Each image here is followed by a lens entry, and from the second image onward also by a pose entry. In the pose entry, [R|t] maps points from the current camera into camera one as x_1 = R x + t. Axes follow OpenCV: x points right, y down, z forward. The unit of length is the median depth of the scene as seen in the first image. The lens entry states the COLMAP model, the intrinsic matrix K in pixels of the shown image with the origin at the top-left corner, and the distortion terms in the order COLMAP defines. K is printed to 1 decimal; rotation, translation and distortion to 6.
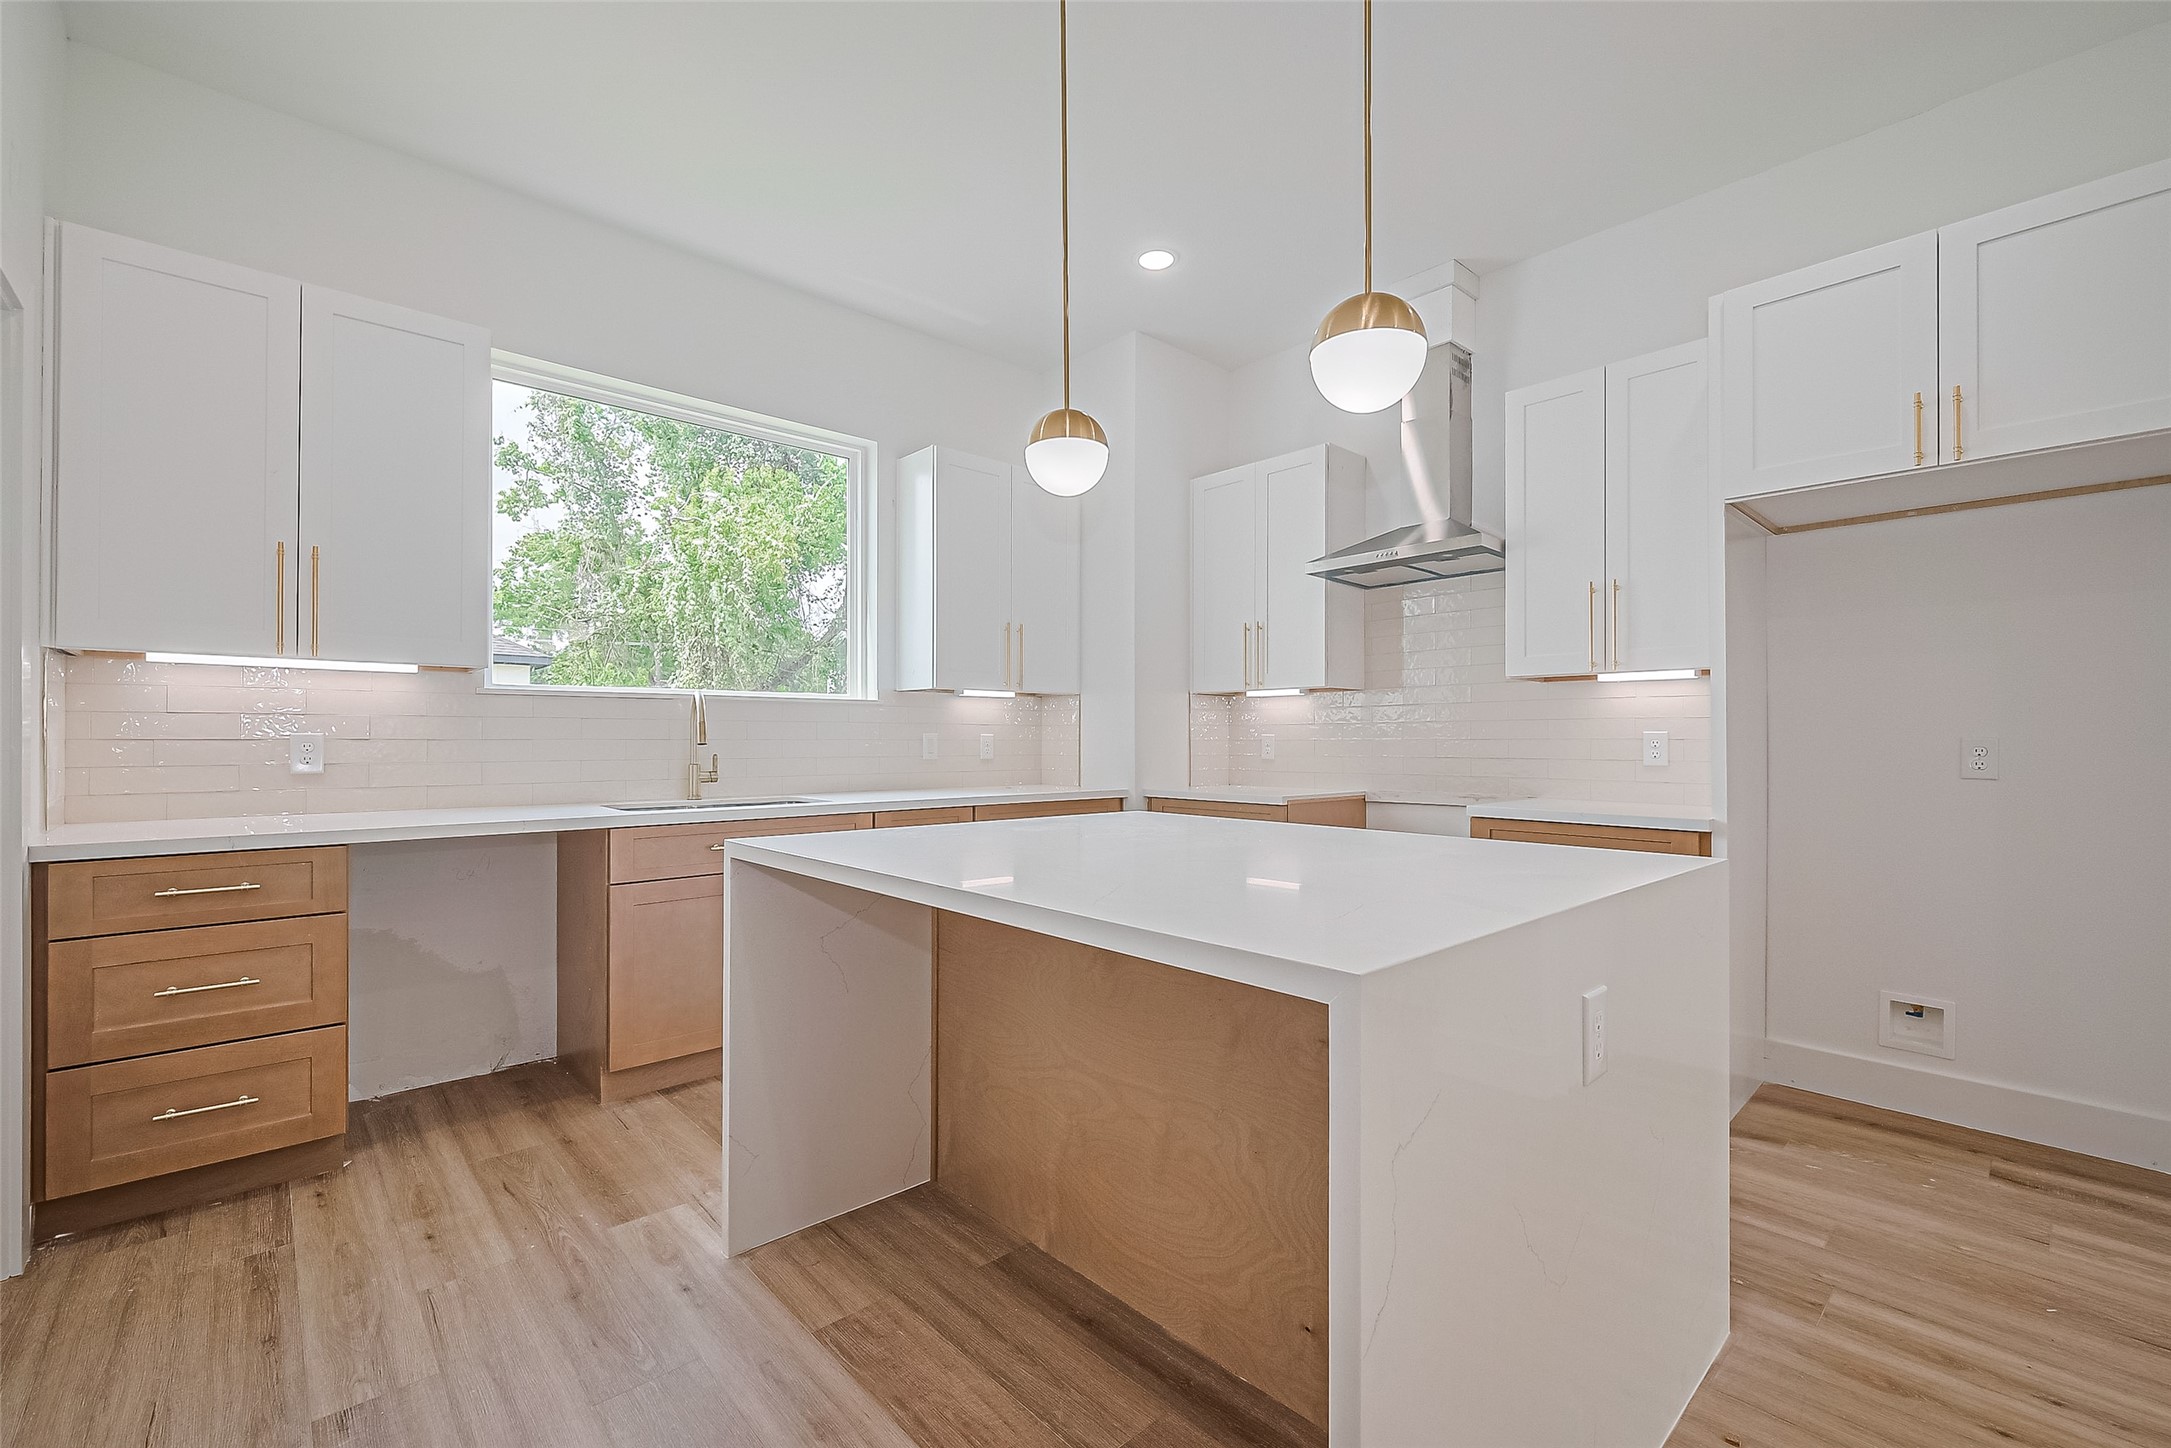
lens RADIAL K [[921.3, 0, 1071.5], [0, 921.3, 738.1], [0, 0, 1]] dist [-0.001158, -0.000185]
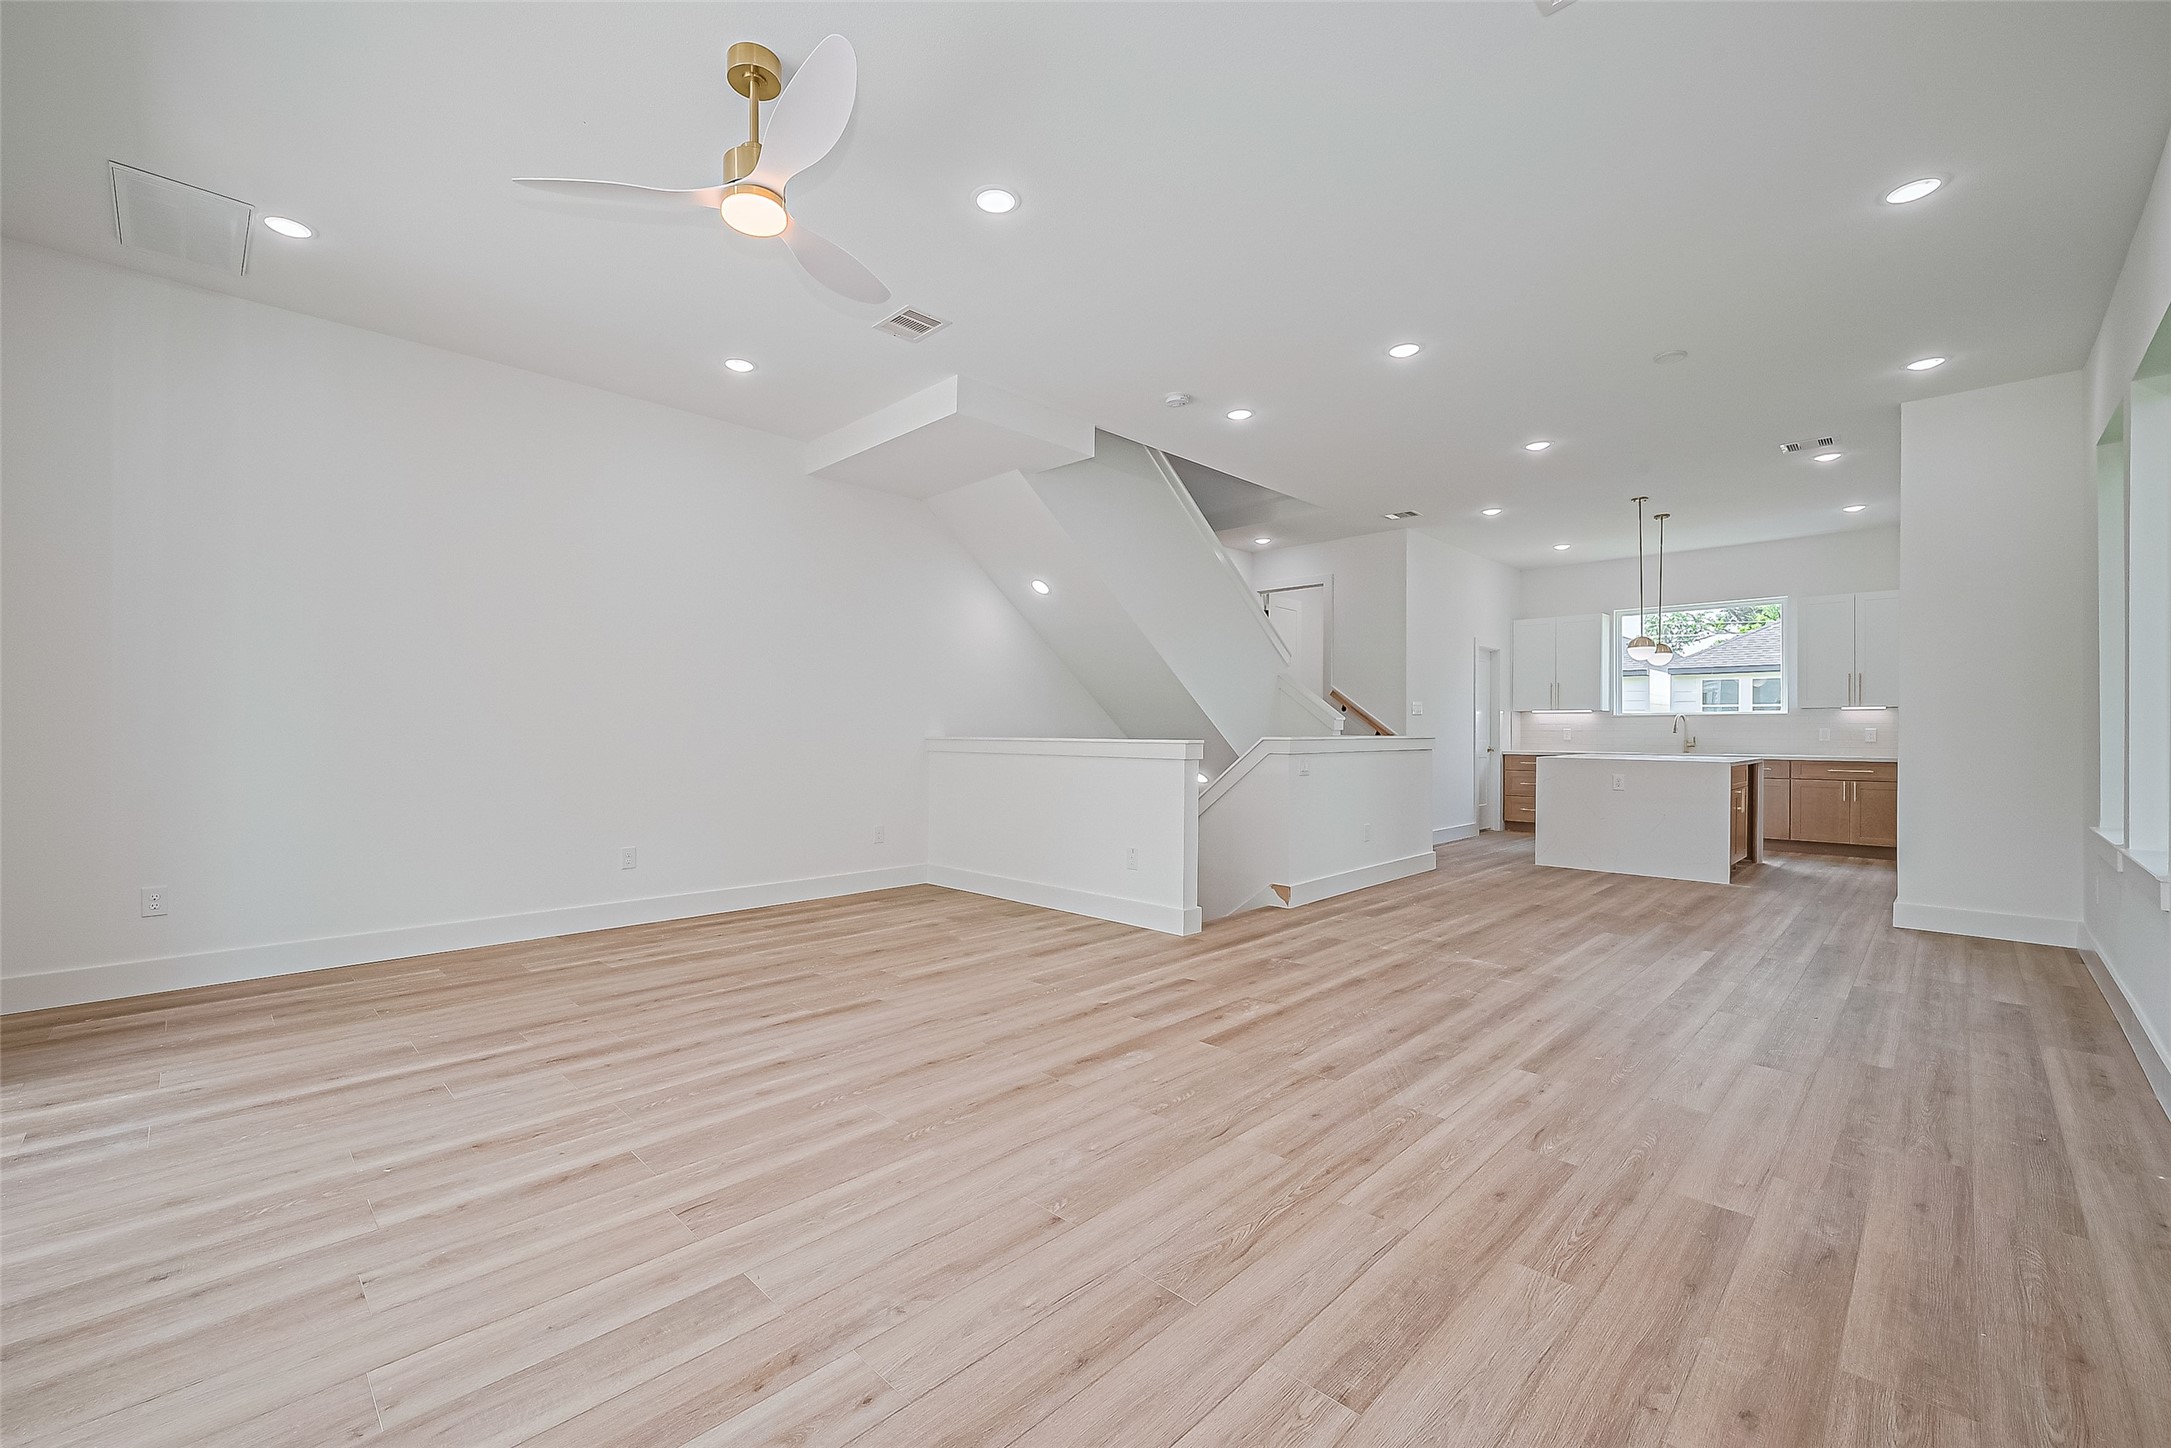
lens RADIAL K [[885.9, 0, 1066.9], [0, 885.9, 732.5], [0, 0, 1]] dist [-0.000298, -0.000724]
pose [[0.053362, 0.001230, -0.998574, 3.328985], [-0.001886, 0.999998, 0.001131, 0.009467], [0.998573, 0.001823, 0.053365, -1.529514]]
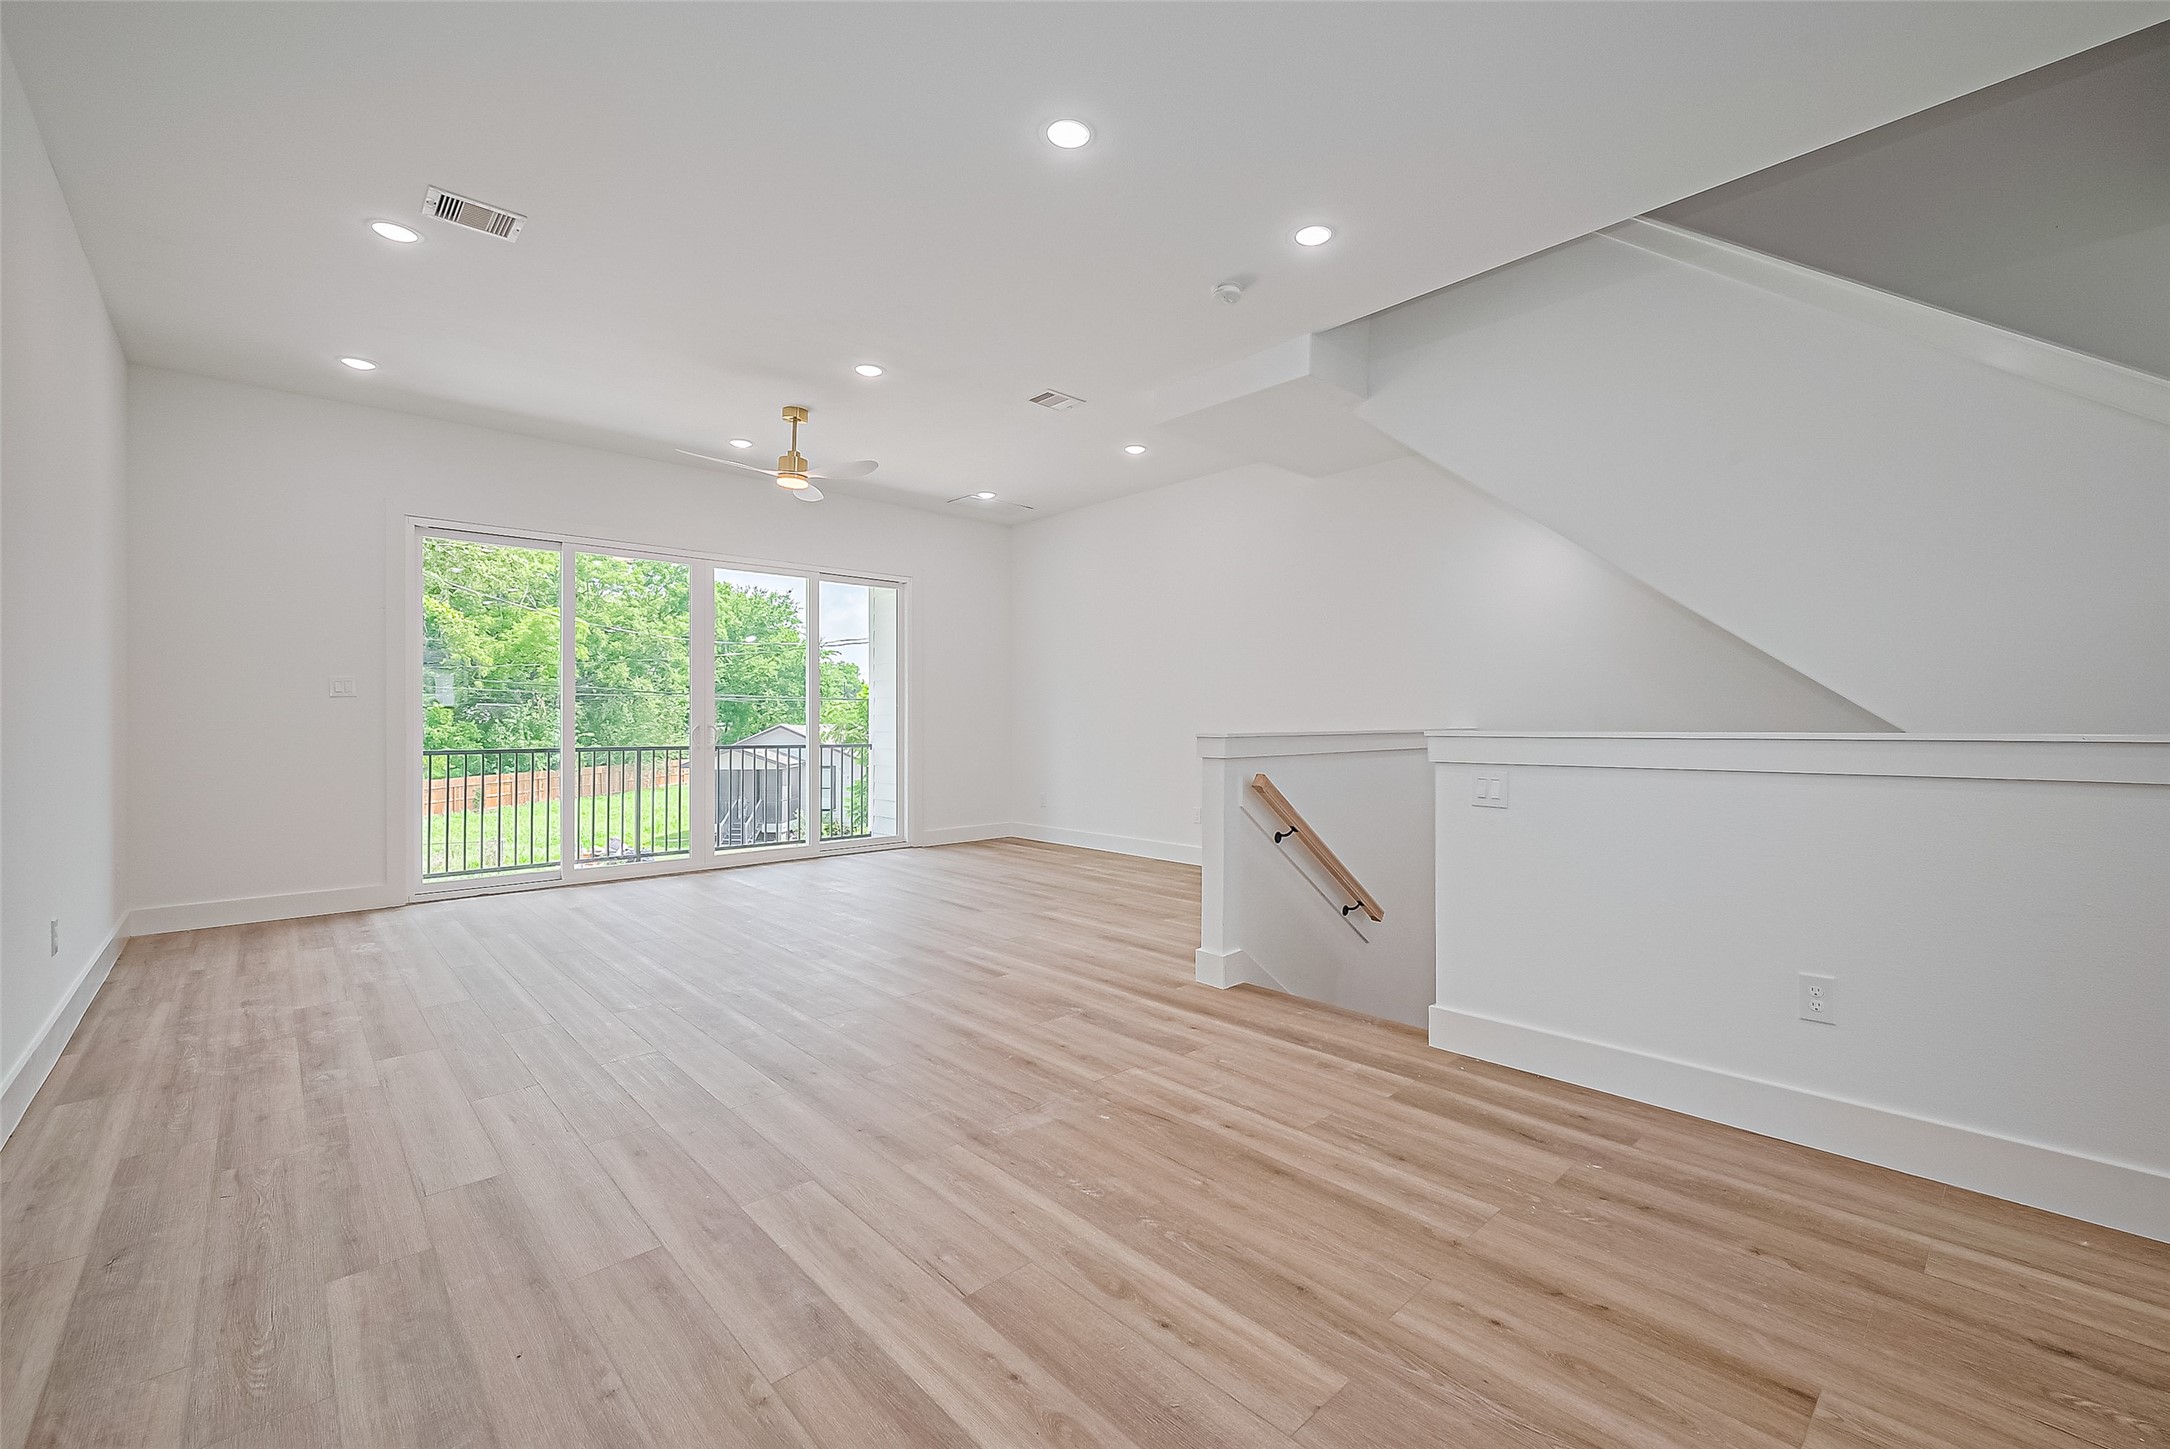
lens RADIAL K [[885.5, 0, 1131.0], [0, 885.5, 723.2], [0, 0, 1]] dist [-0.000298, -0.000724]
pose [[-0.998908, 0.005100, -0.046438, 1.412280], [0.005146, 0.999986, -0.000882, 0.004702], [0.046433, -0.001120, -0.998921, 0.573966]]
